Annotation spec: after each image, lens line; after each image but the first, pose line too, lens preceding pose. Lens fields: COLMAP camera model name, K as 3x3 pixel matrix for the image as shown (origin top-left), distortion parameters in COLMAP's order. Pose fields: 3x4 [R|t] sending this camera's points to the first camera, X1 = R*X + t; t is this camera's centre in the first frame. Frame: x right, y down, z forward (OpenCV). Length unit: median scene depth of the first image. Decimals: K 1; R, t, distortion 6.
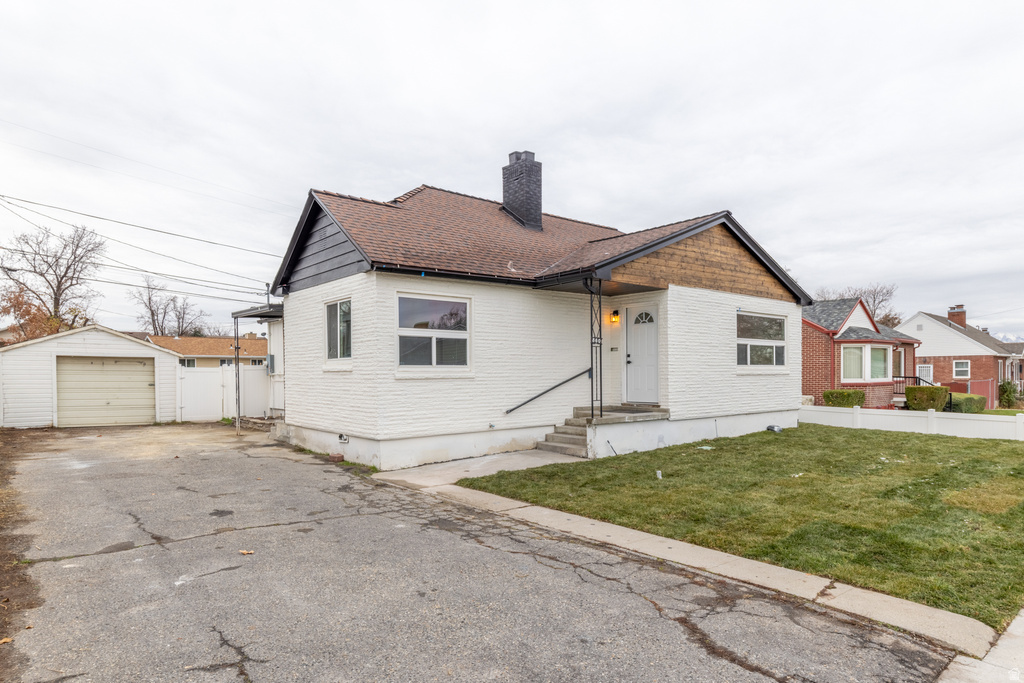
lens RADIAL K [[619.5, 0, 537.9], [0, 619.5, 368.1], [0, 0, 1]] dist [-0.019528, 0.016242]
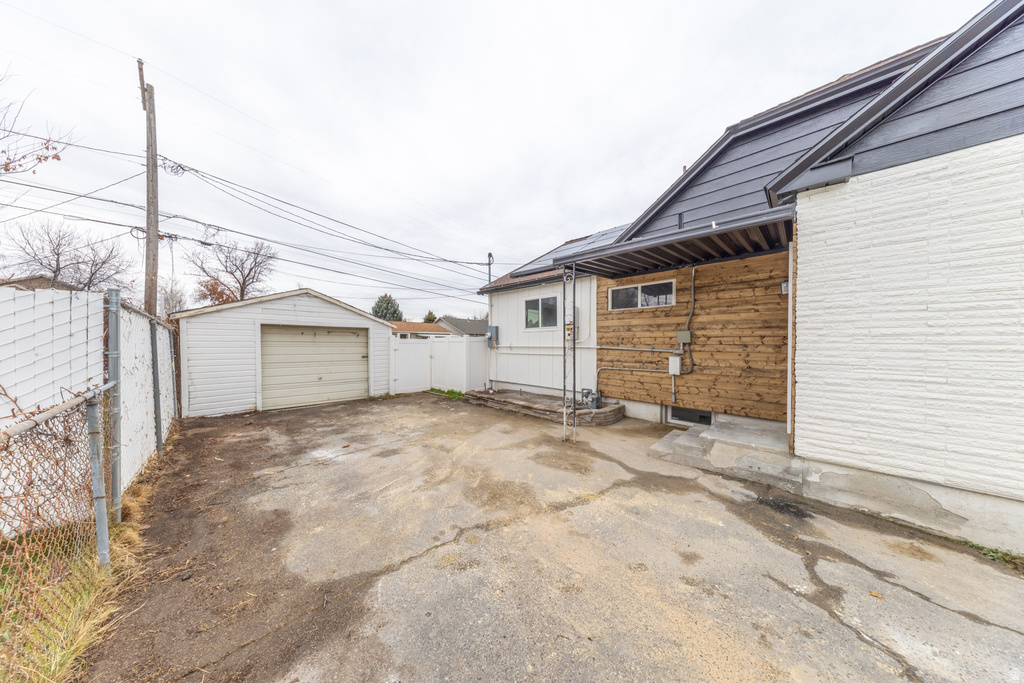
lens RADIAL K [[340.2, 0, 557.5], [0, 340.2, 338.2], [0, 0, 1]] dist [0.005578, -0.000342]
pose [[0.996212, 0.004052, 0.086861, -0.377326], [-0.003887, 0.999990, -0.002067, -0.001504], [-0.086868, 0.001722, 0.996218, 0.451572]]
